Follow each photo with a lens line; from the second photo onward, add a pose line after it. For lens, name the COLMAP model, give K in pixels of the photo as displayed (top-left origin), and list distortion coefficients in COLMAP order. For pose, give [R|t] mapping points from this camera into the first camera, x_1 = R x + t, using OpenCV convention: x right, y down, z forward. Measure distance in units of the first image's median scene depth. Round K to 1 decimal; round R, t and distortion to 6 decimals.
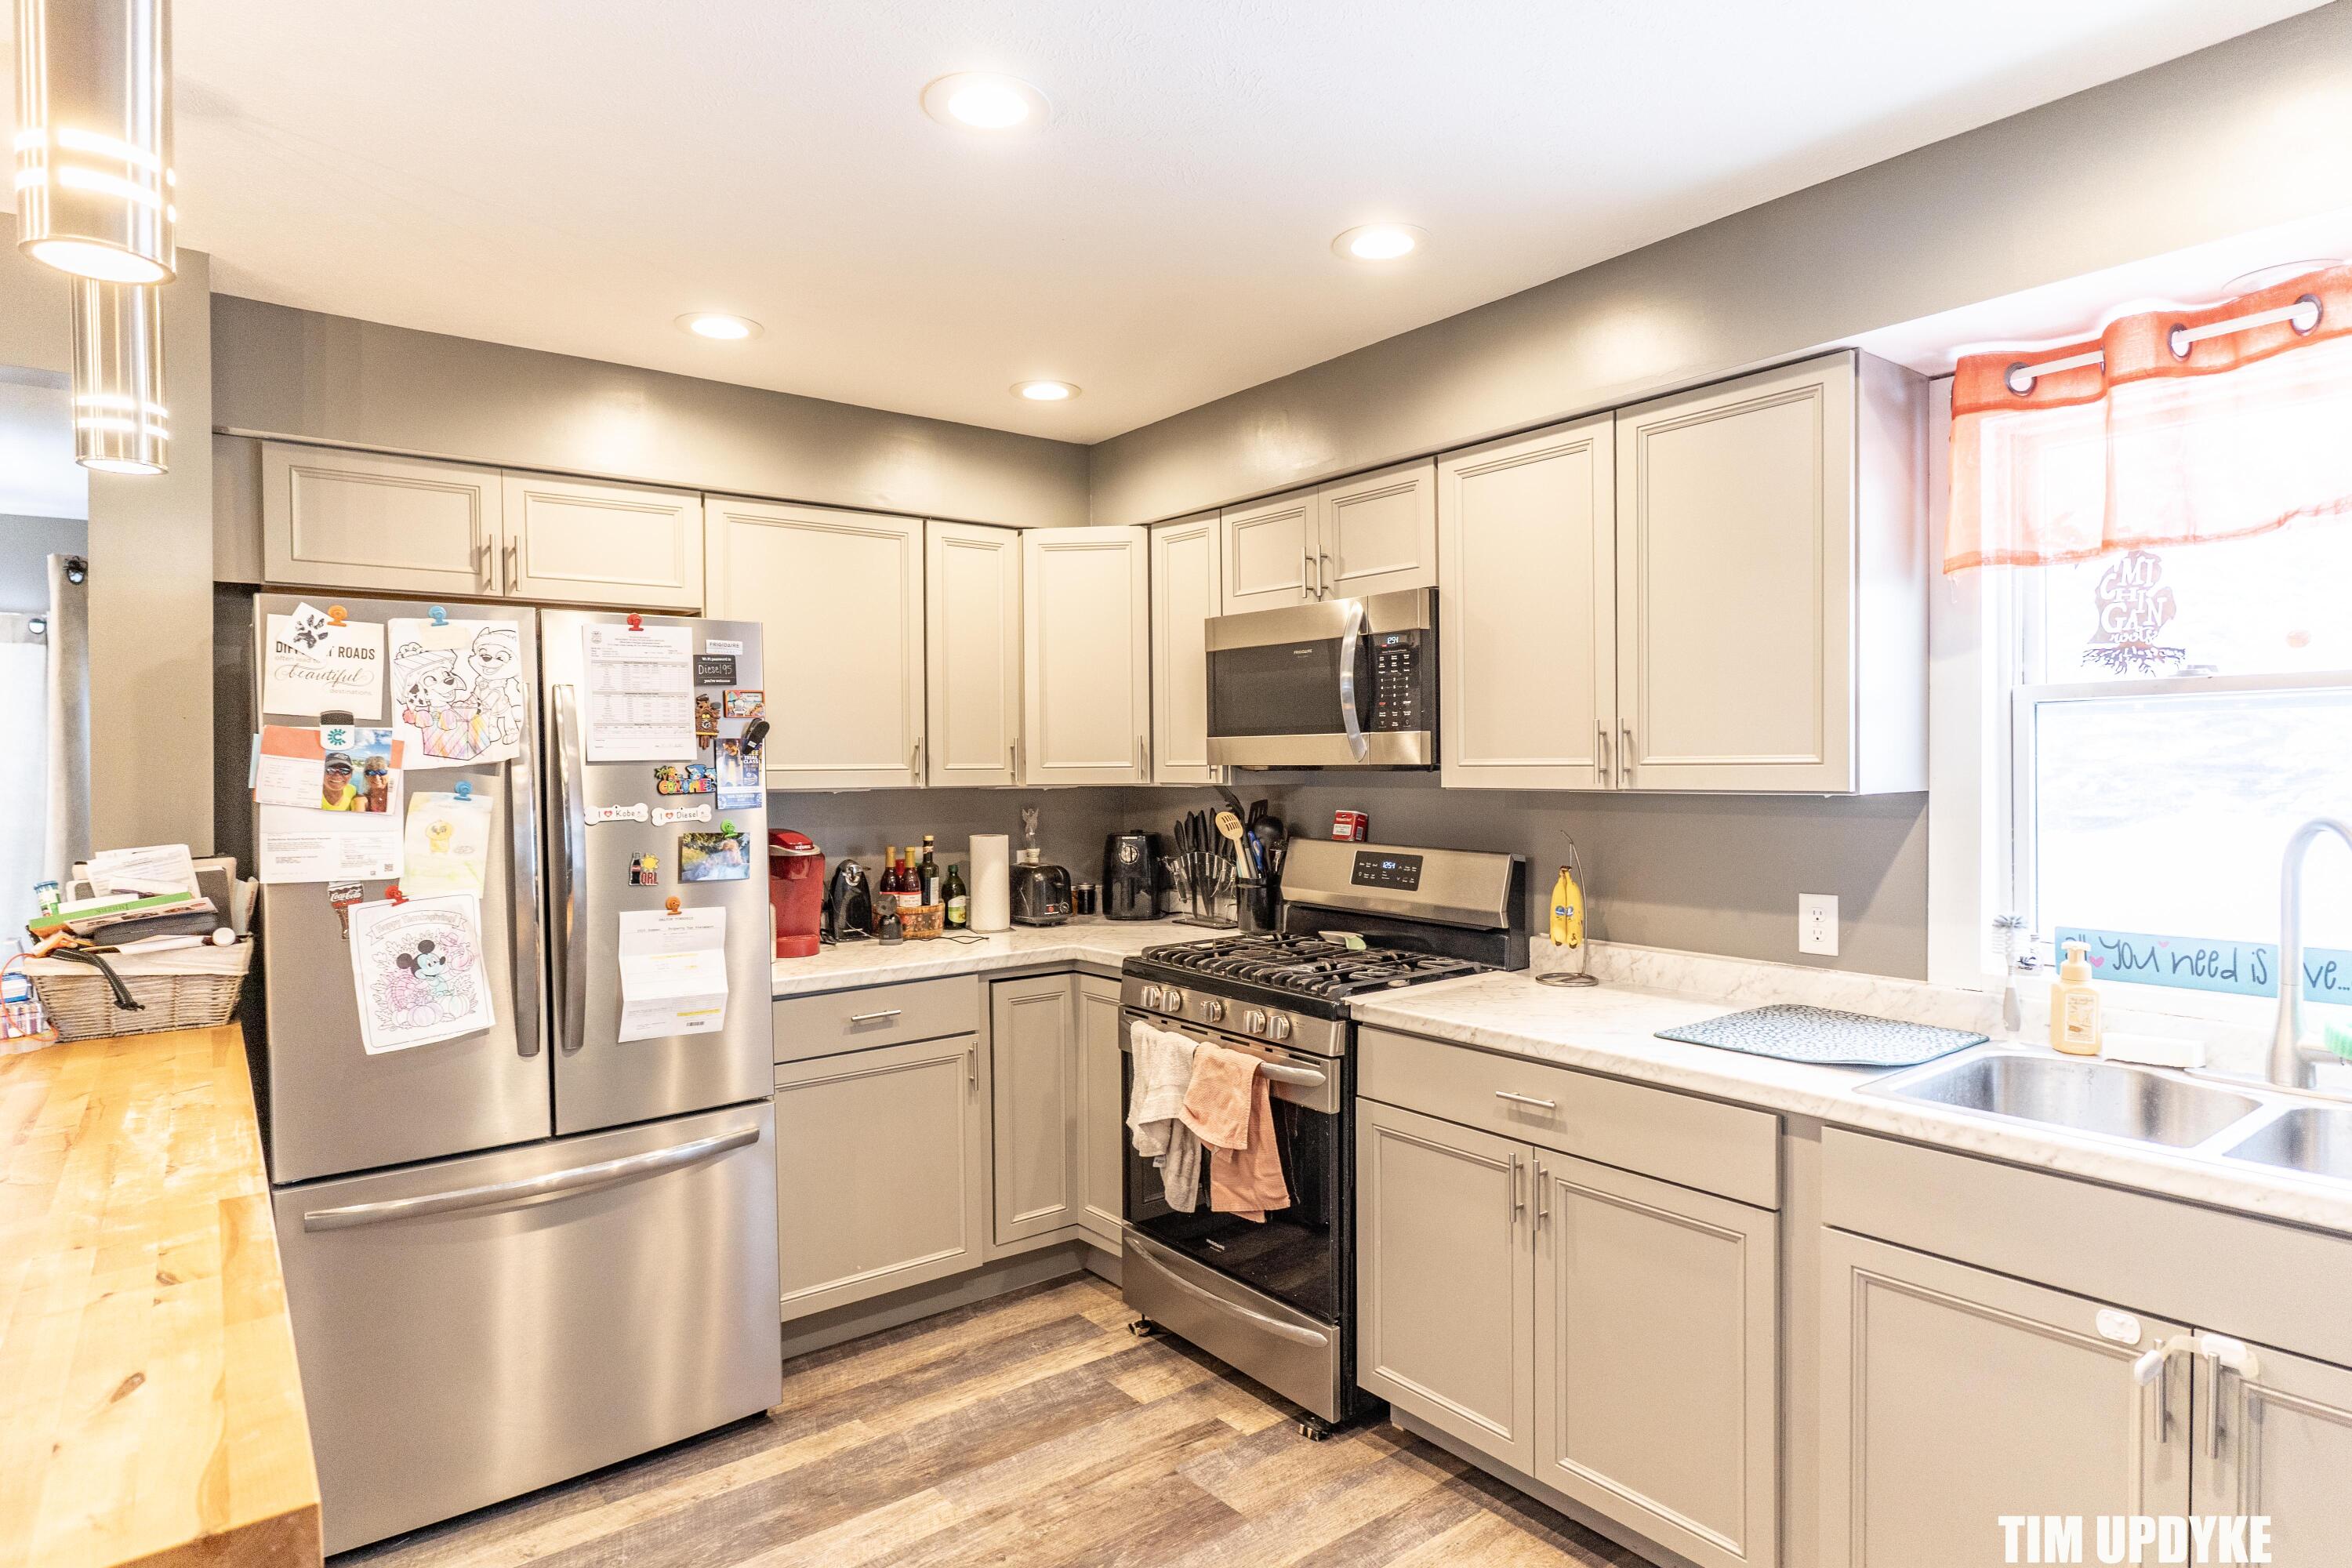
lens RADIAL K [[1276.4, 0, 1170.1], [0, 1276.4, 782.1], [0, 0, 1]] dist [-0.002337, 0.001155]
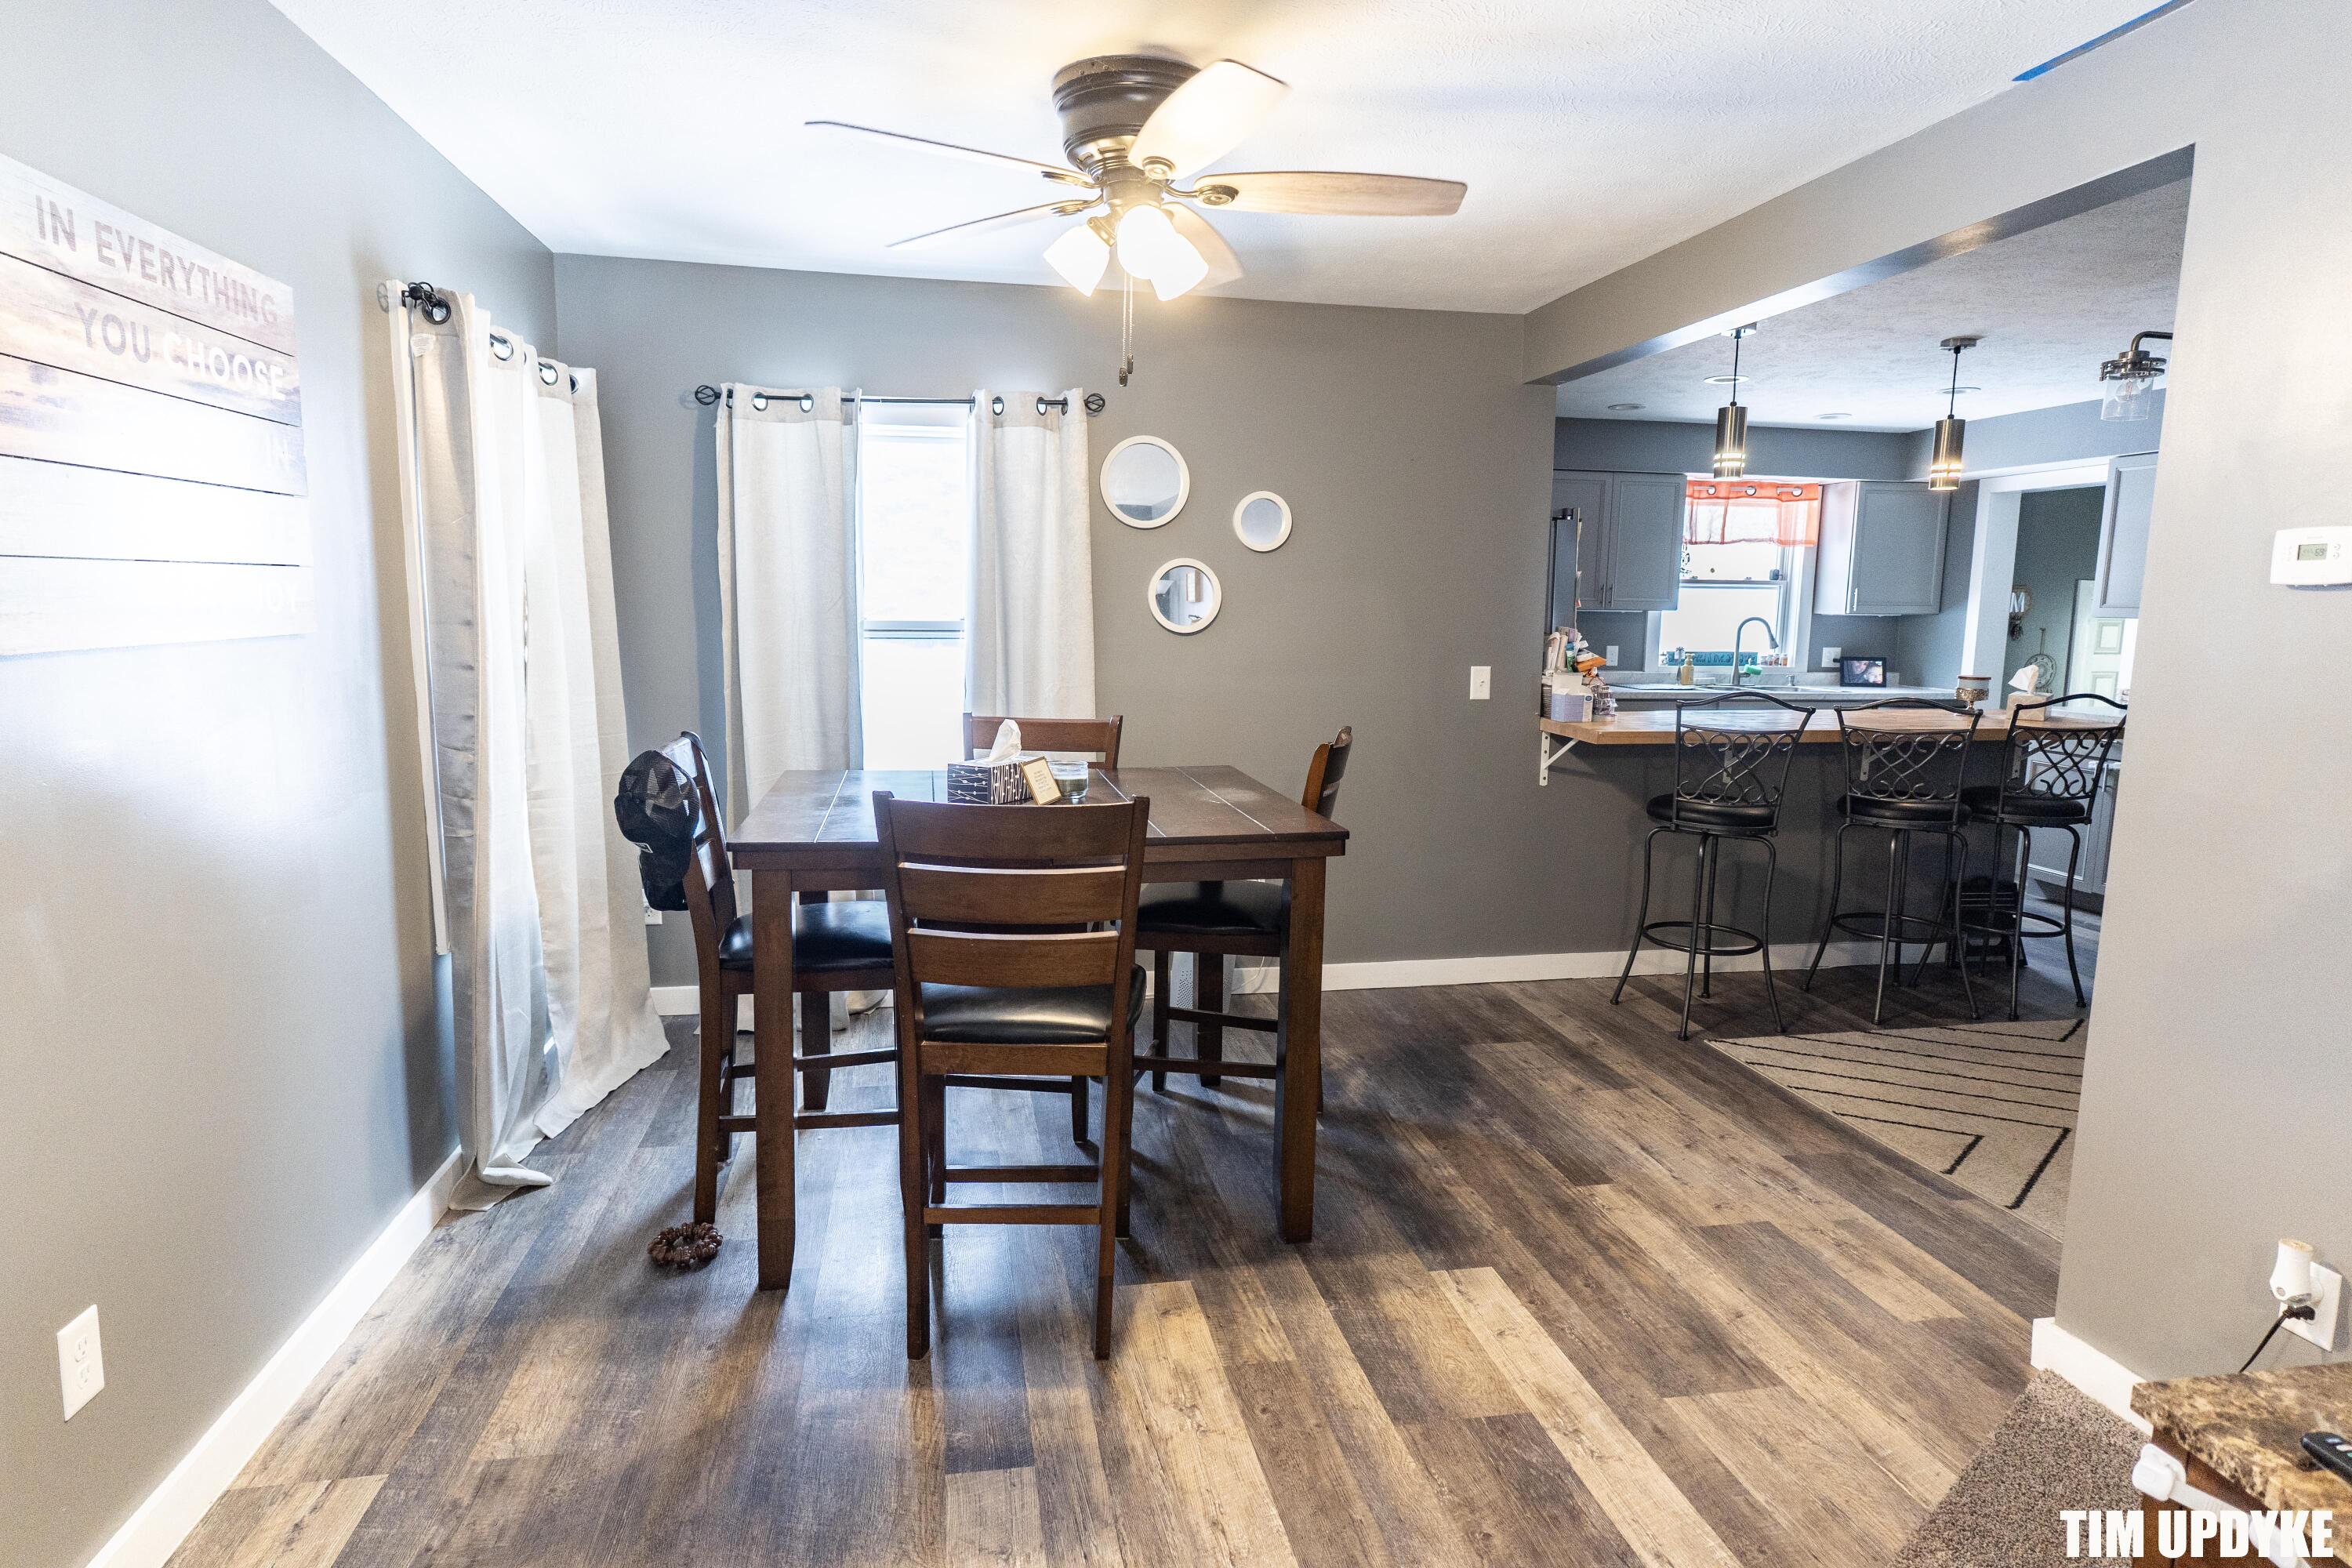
lens RADIAL K [[1277.7, 0, 1176.0], [0, 1277.7, 784.0], [0, 0, 1]] dist [-0.002865, -0.000058]
pose [[0.459634, -0.109290, 0.881358, -2.380316], [-0.007319, 0.991900, 0.126814, 0.034035], [-0.888078, -0.064738, 0.455111, 0.479452]]
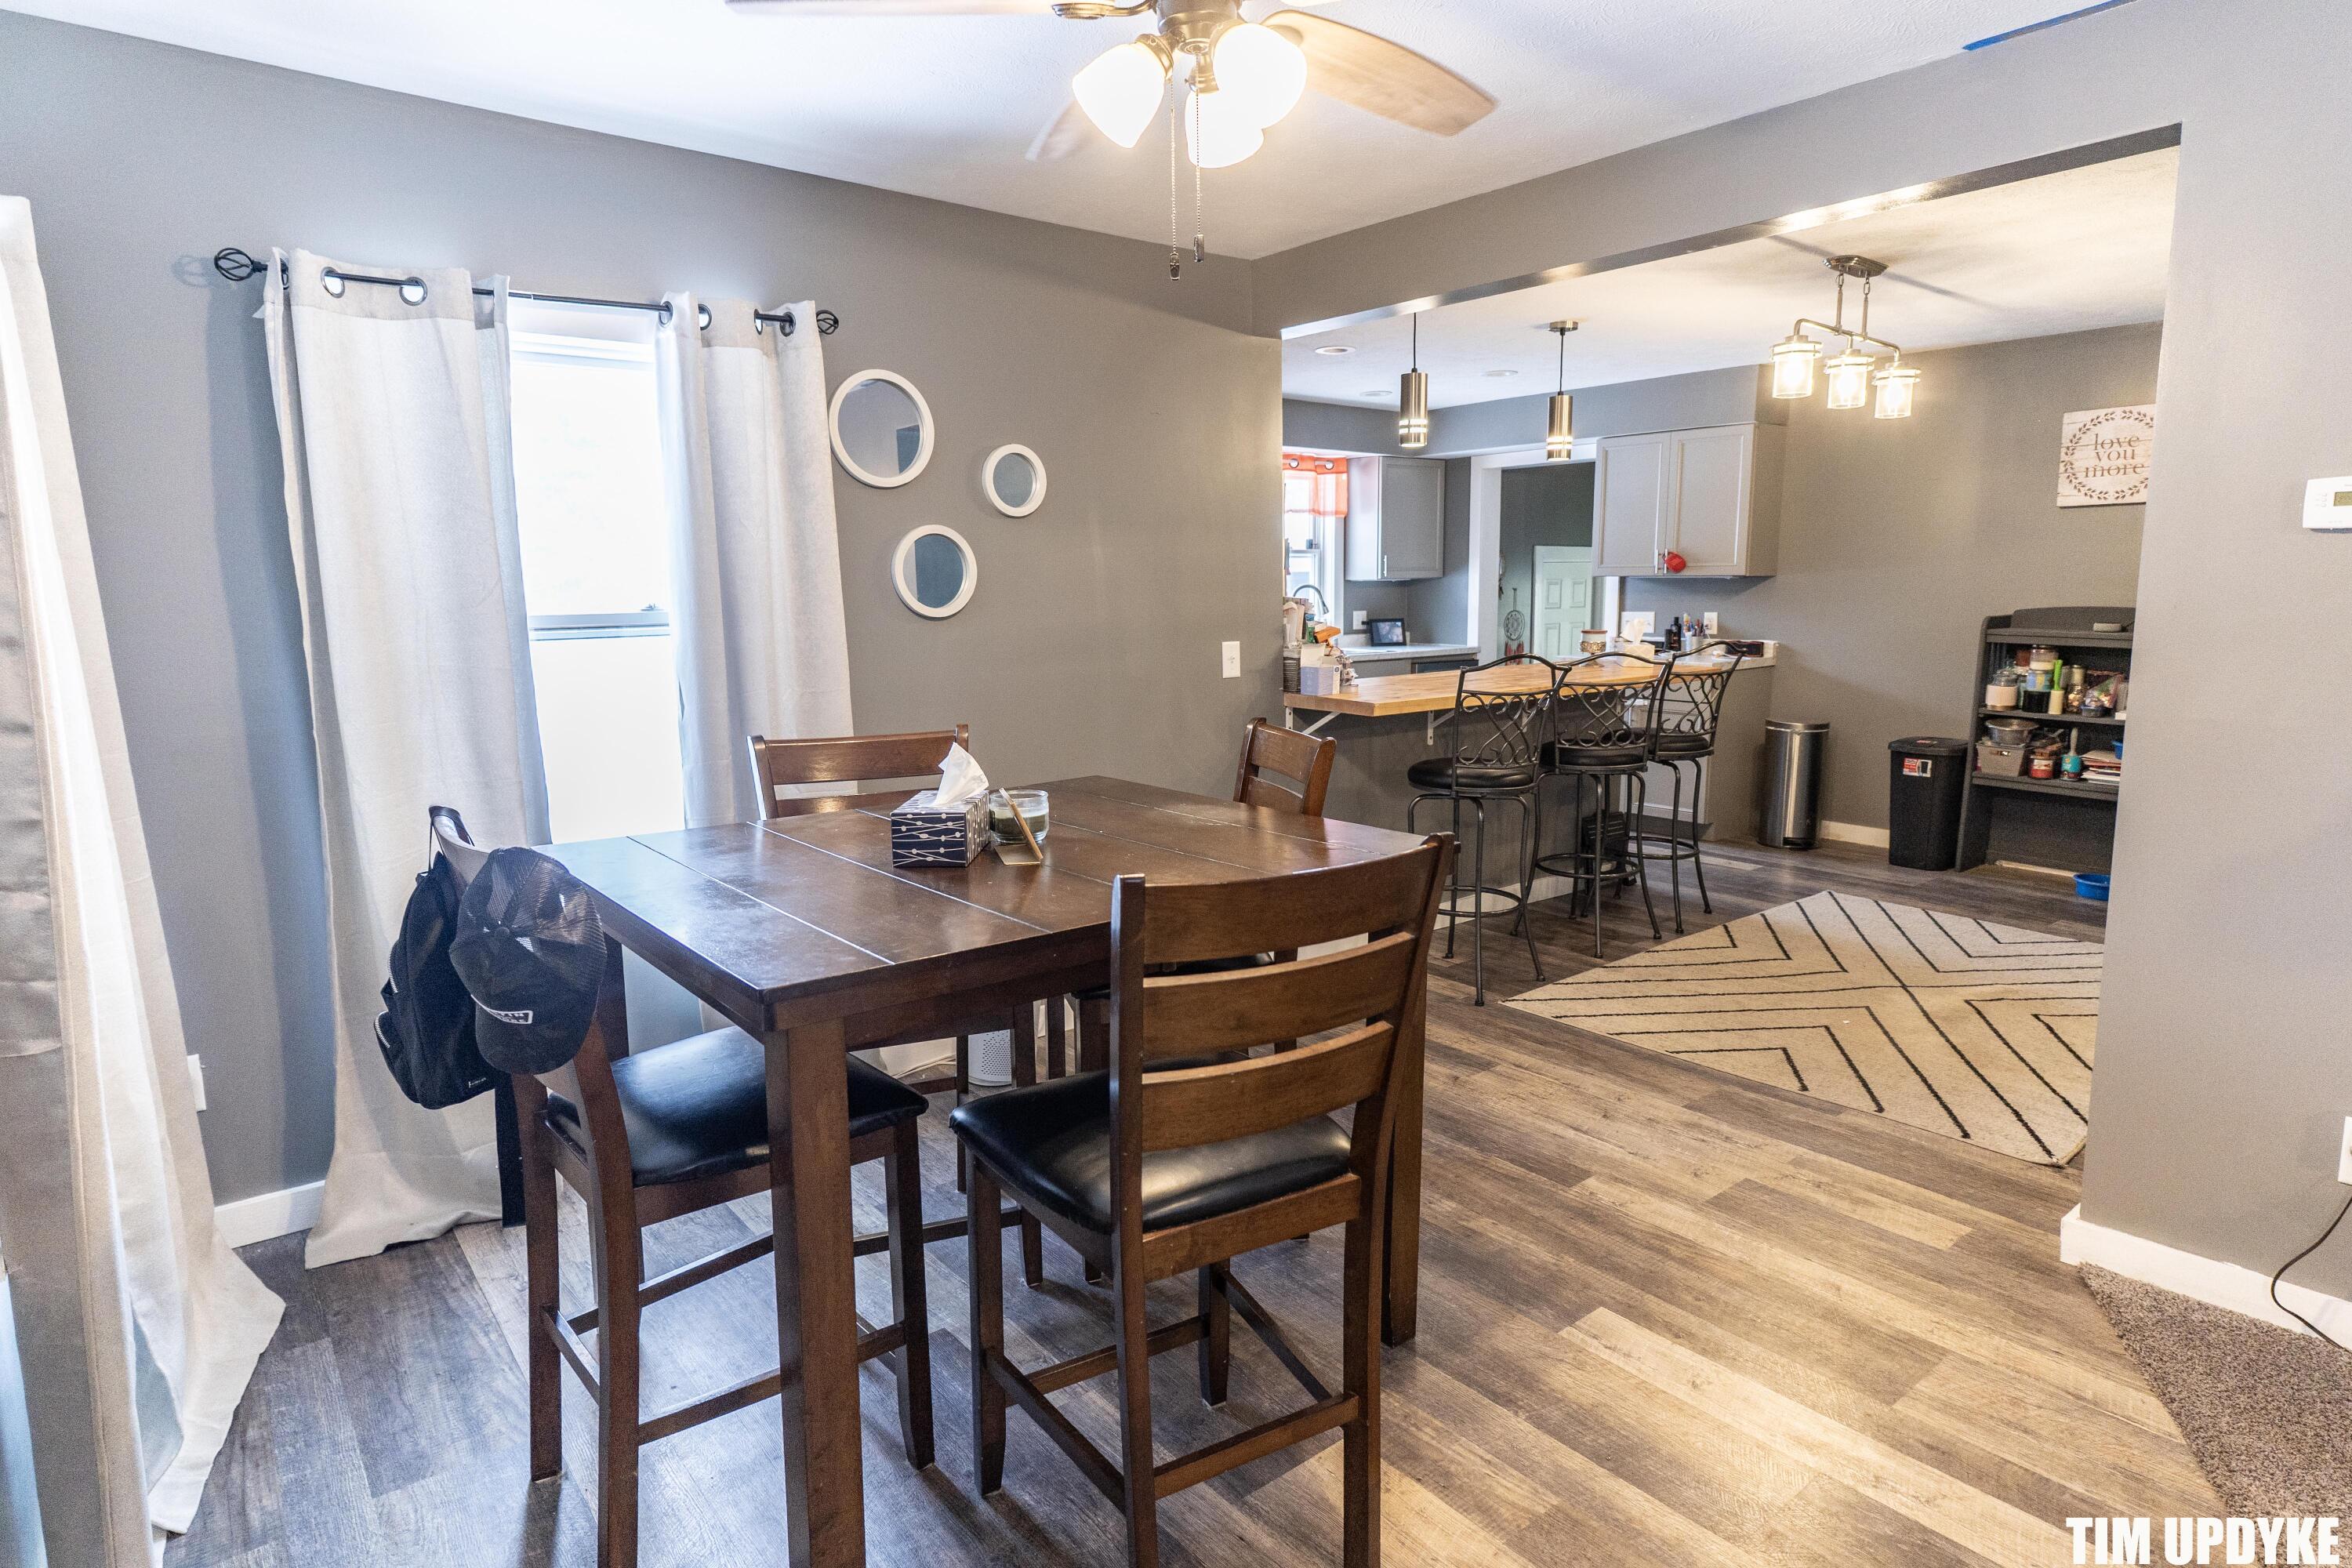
lens RADIAL K [[1276.4, 0, 1170.1], [0, 1276.4, 782.1], [0, 0, 1]] dist [-0.002337, 0.001155]
pose [[-0.009159, -0.144881, 0.989407, -2.260489], [0.024848, 0.989110, 0.145068, 0.032732], [-0.999649, 0.025913, -0.005460, 0.970533]]
